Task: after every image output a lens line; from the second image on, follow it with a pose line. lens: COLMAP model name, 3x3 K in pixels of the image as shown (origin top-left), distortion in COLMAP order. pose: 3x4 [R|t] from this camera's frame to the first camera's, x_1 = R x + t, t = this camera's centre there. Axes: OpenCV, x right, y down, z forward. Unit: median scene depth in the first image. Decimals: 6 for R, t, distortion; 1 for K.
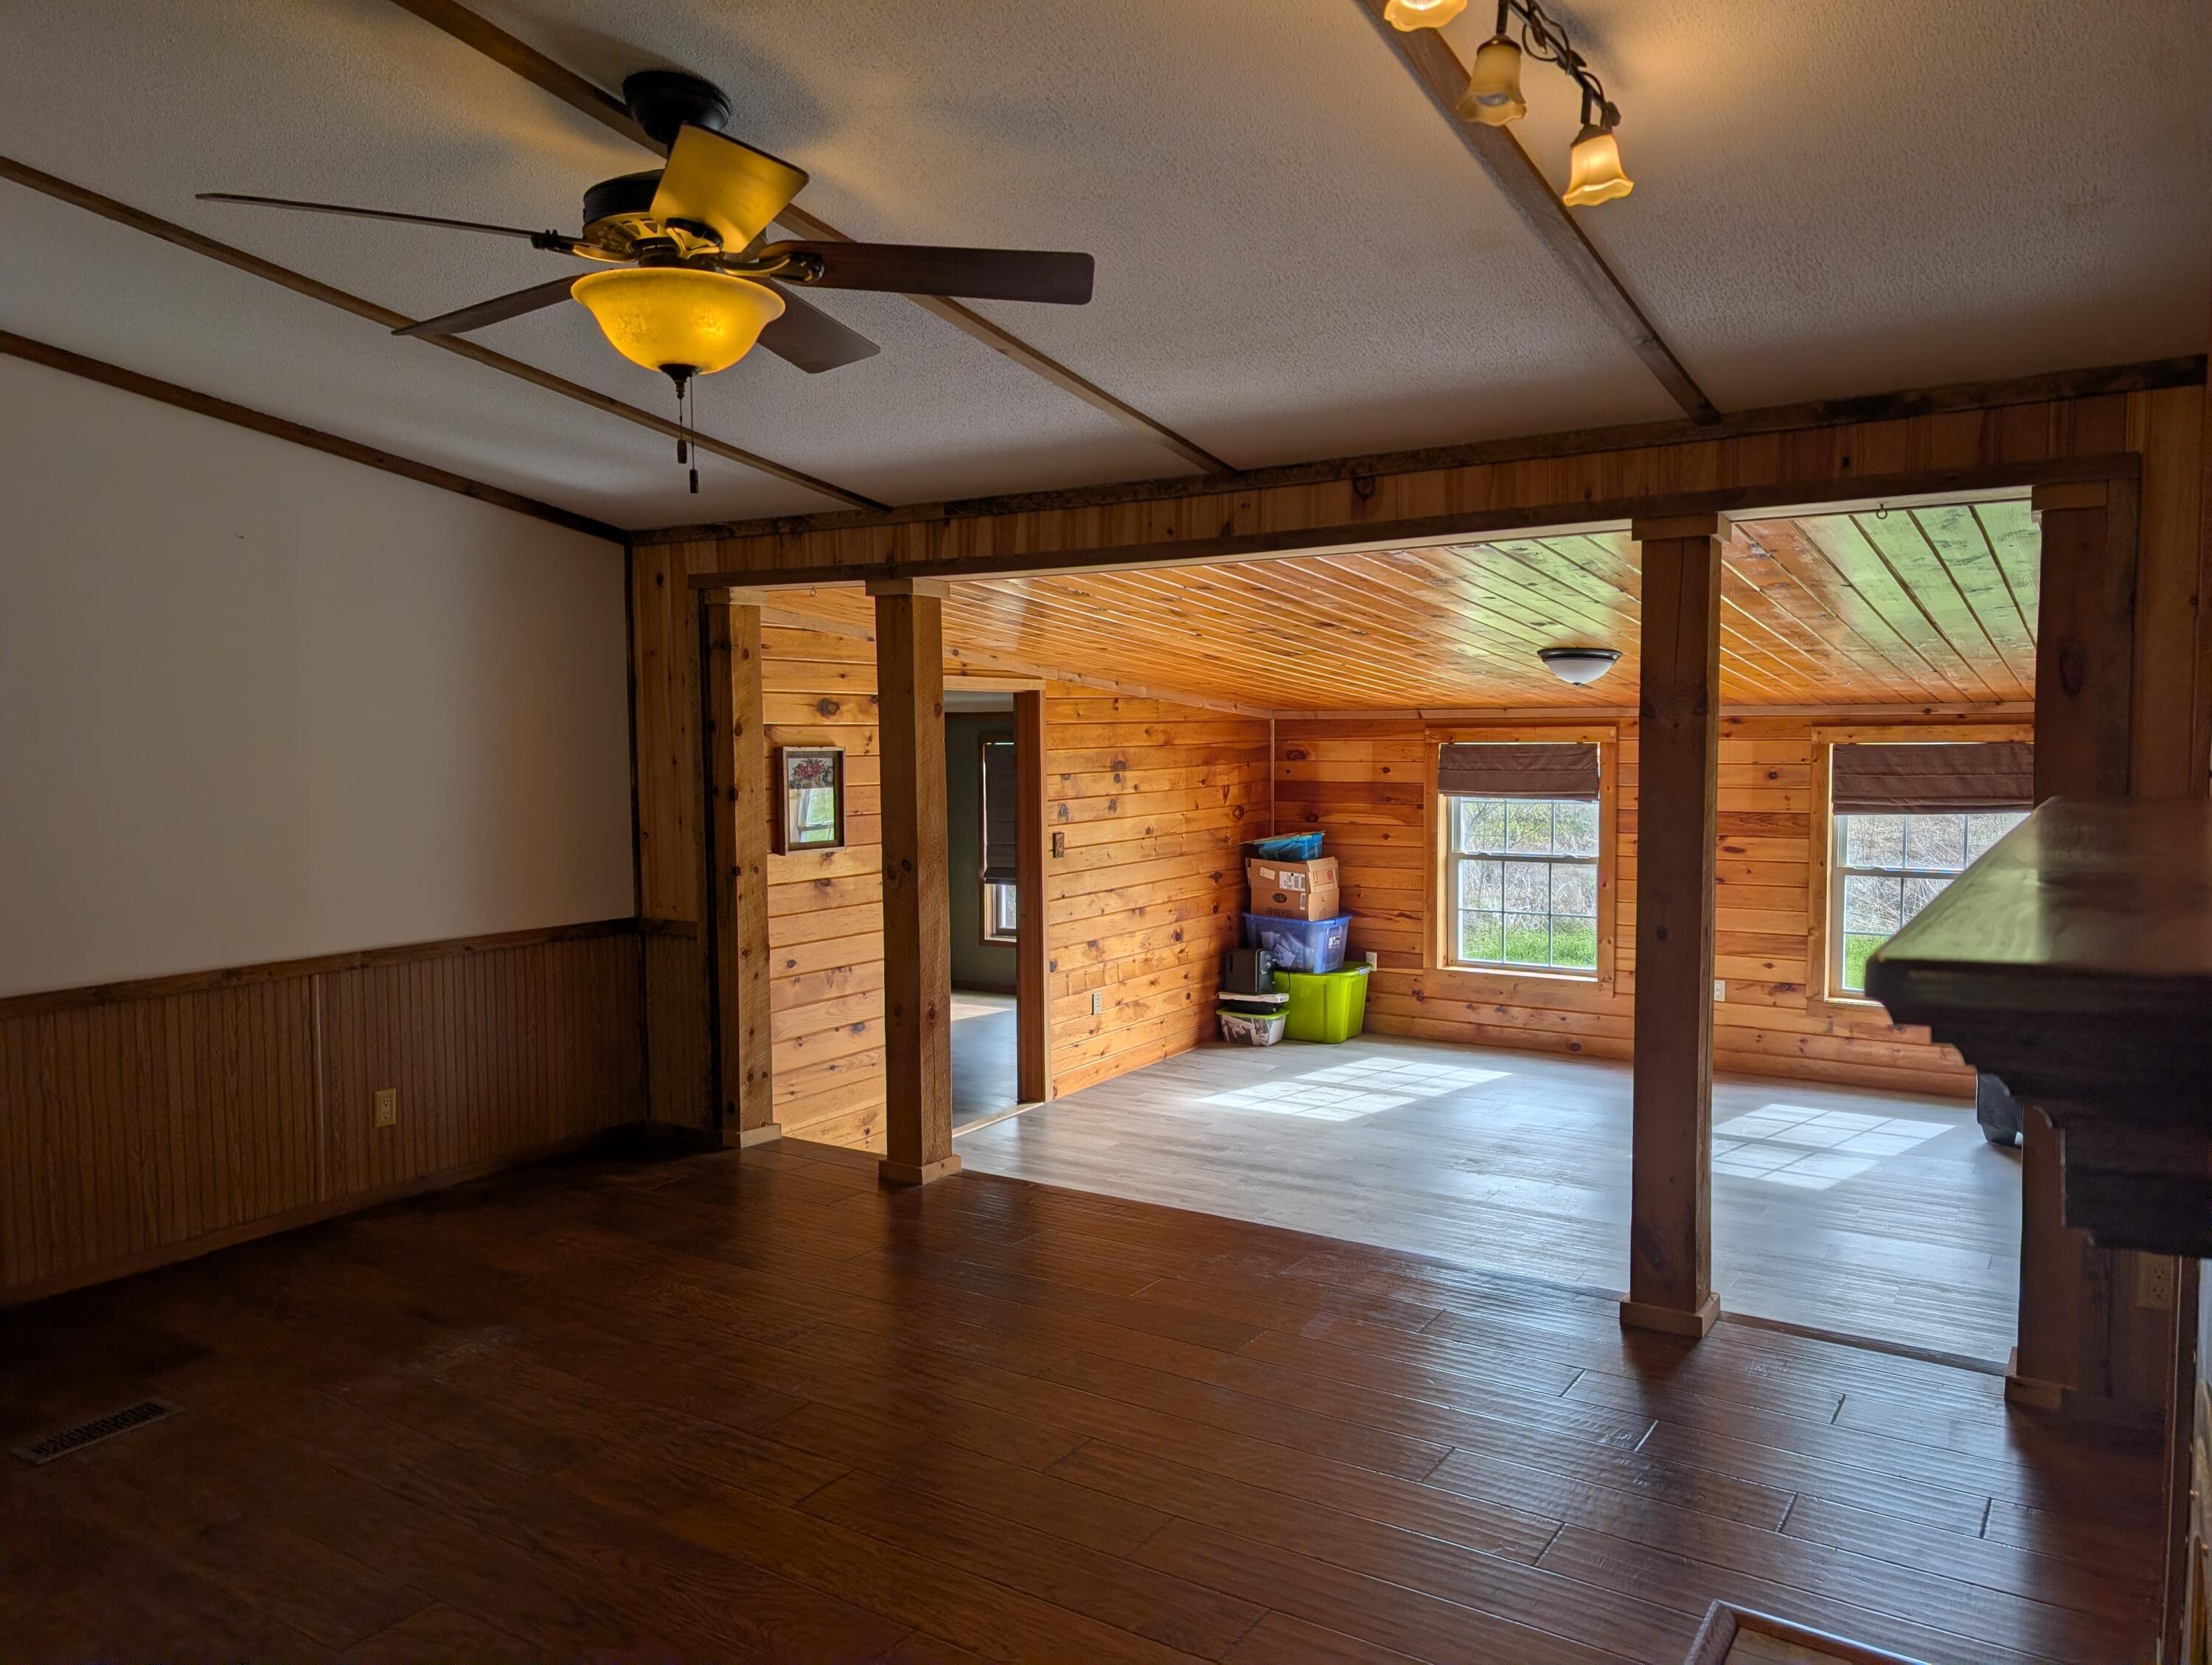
lens RADIAL K [[1582.2, 0, 1112.8], [0, 1582.2, 835.3], [0, 0, 1]] dist [0.035777, -0.031041]
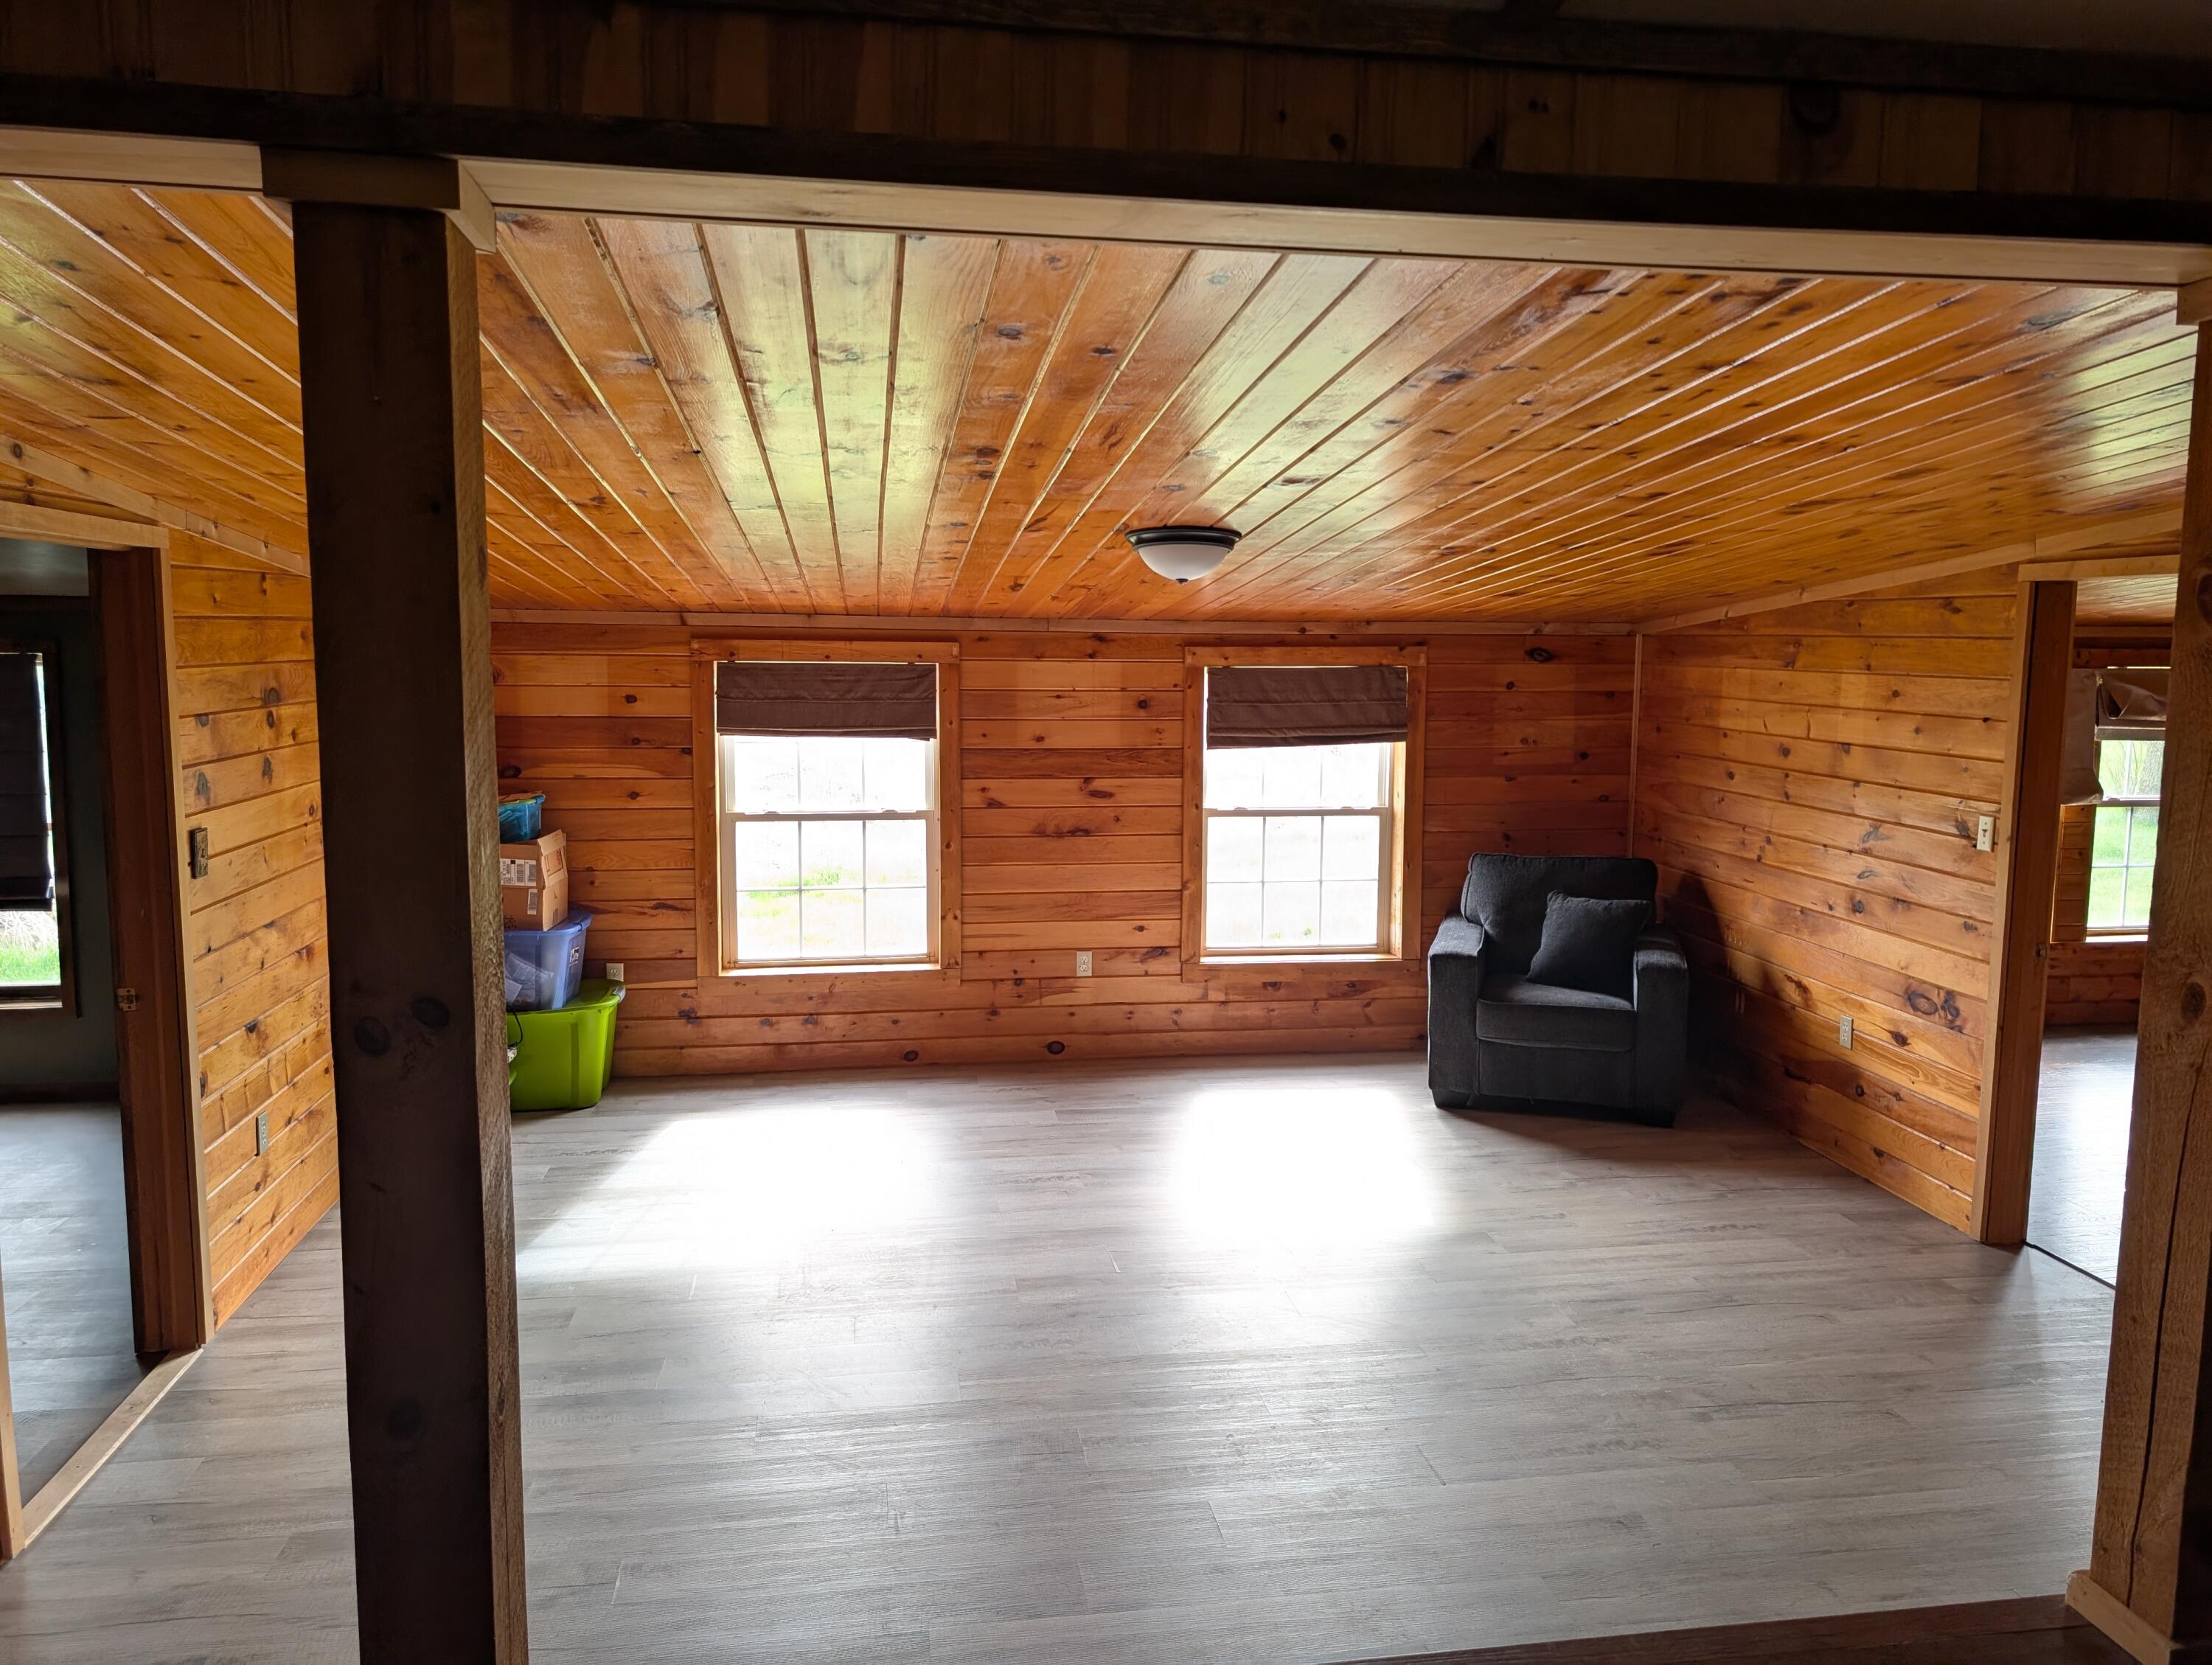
lens RADIAL K [[1582.2, 0, 1152.4], [0, 1582.2, 809.9], [0, 0, 1]] dist [0.035777, -0.031041]
pose [[0.735000, -0.055808, 0.675767, -0.158790], [0.031853, 0.998349, 0.047803, -0.022842], [-0.677319, -0.013610, 0.735564, 0.405644]]
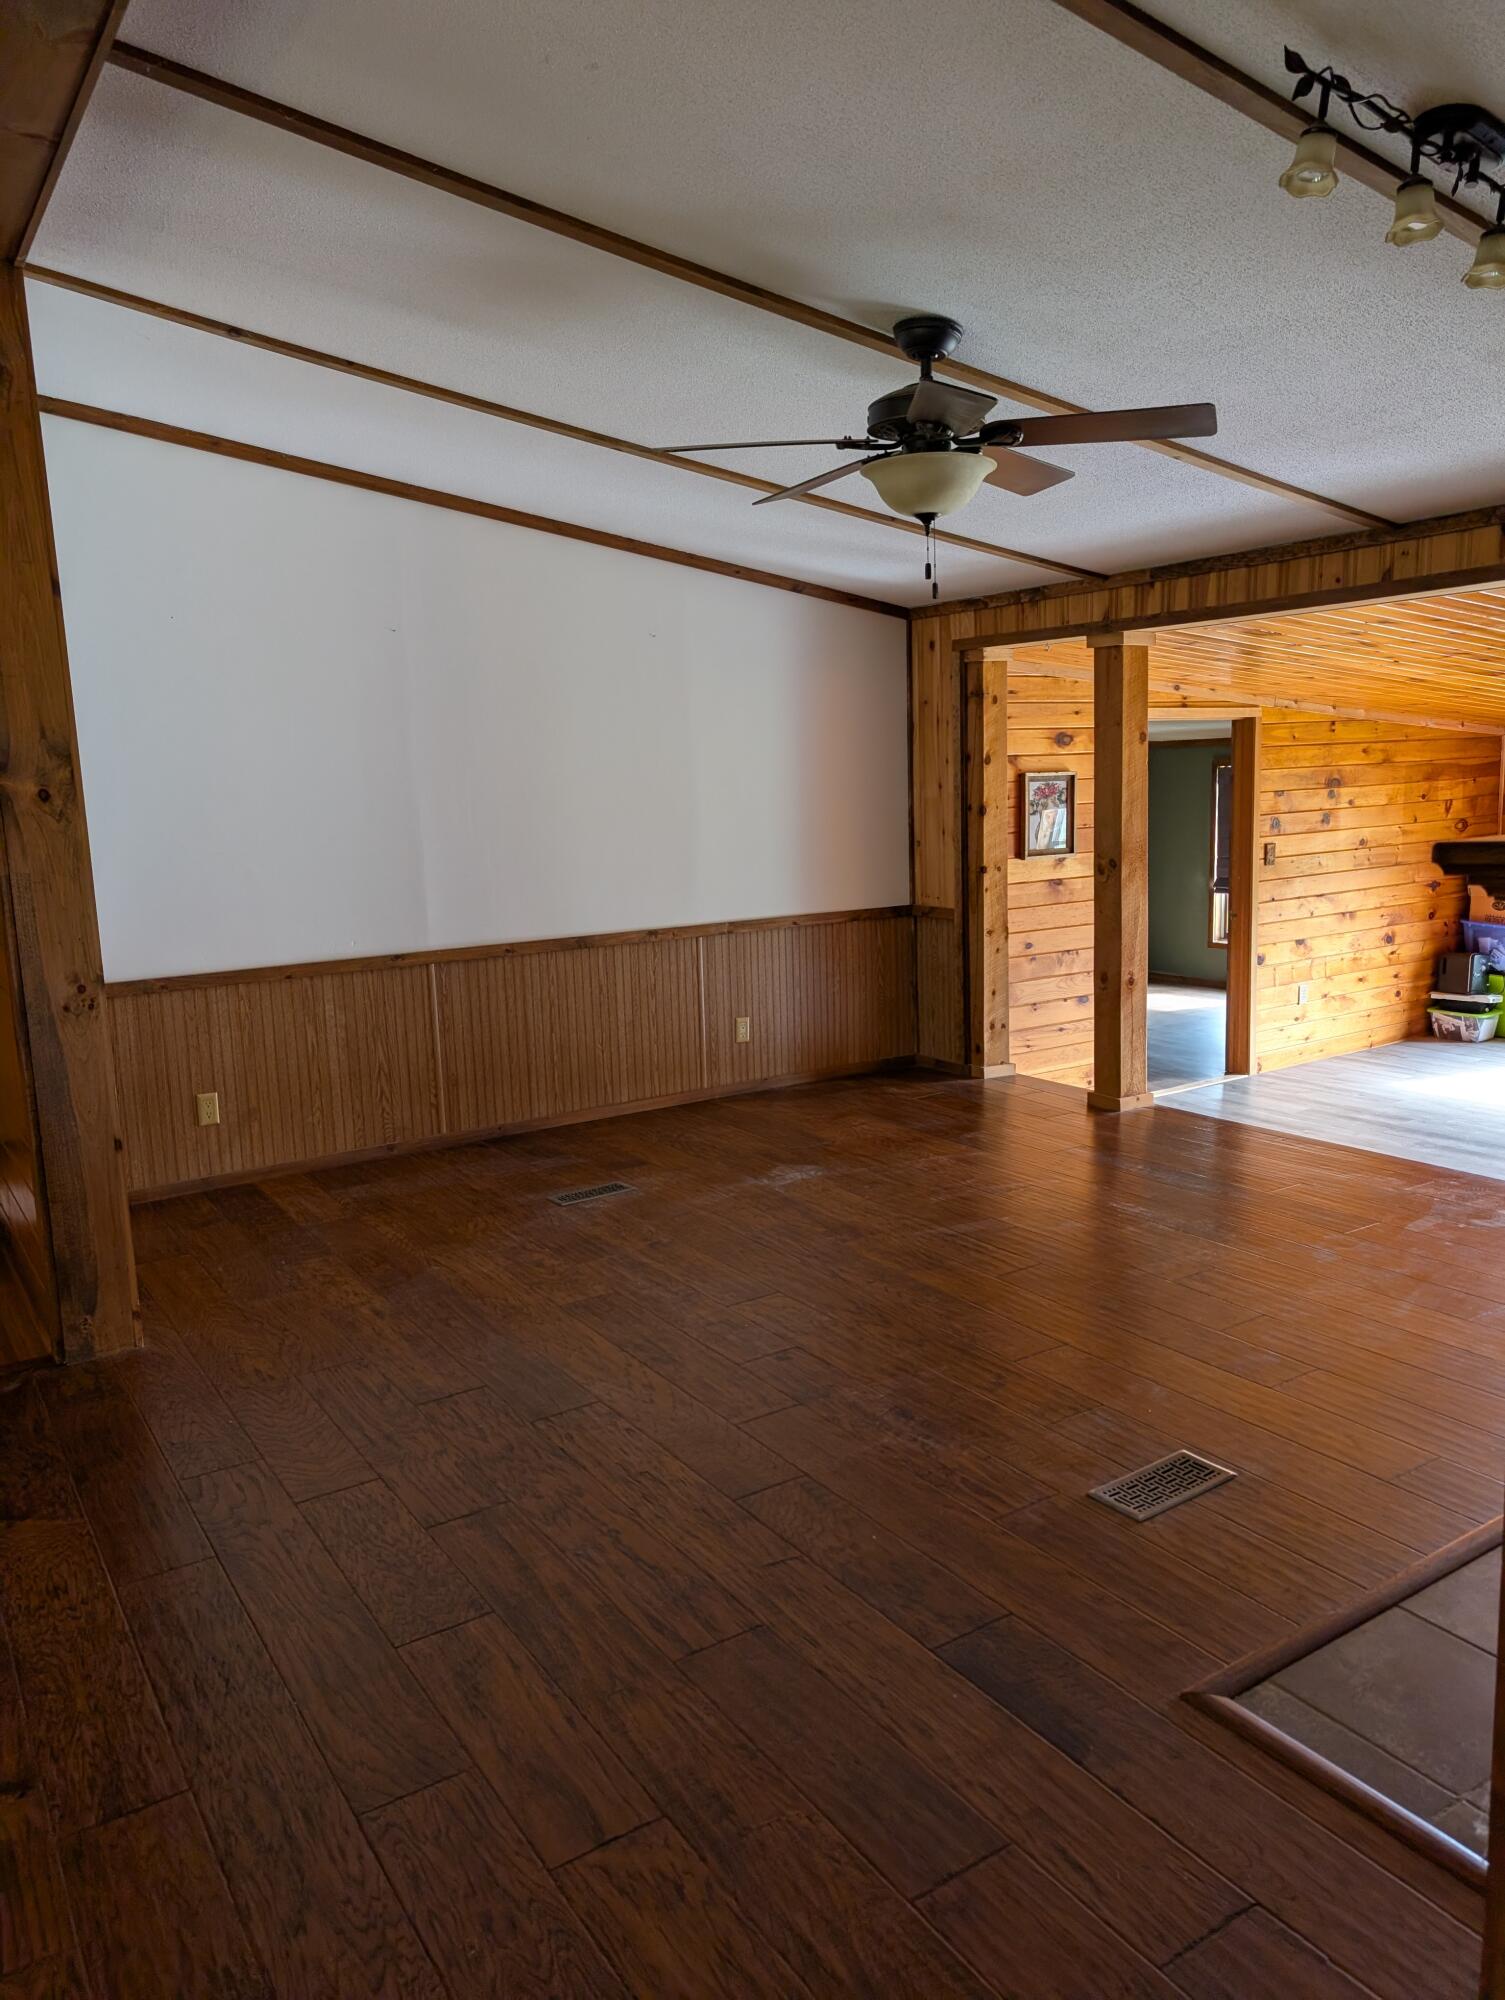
lens RADIAL K [[1436.7, 0, 733.2], [0, 1436.7, 1004.8], [0, 0, 1]] dist [0.011865, -0.015267]
pose [[0.910713, 0.039261, -0.411169, 0.044555], [0.001947, 0.995053, 0.099327, 0.010595], [0.413035, -0.091259, 0.906131, -0.114221]]
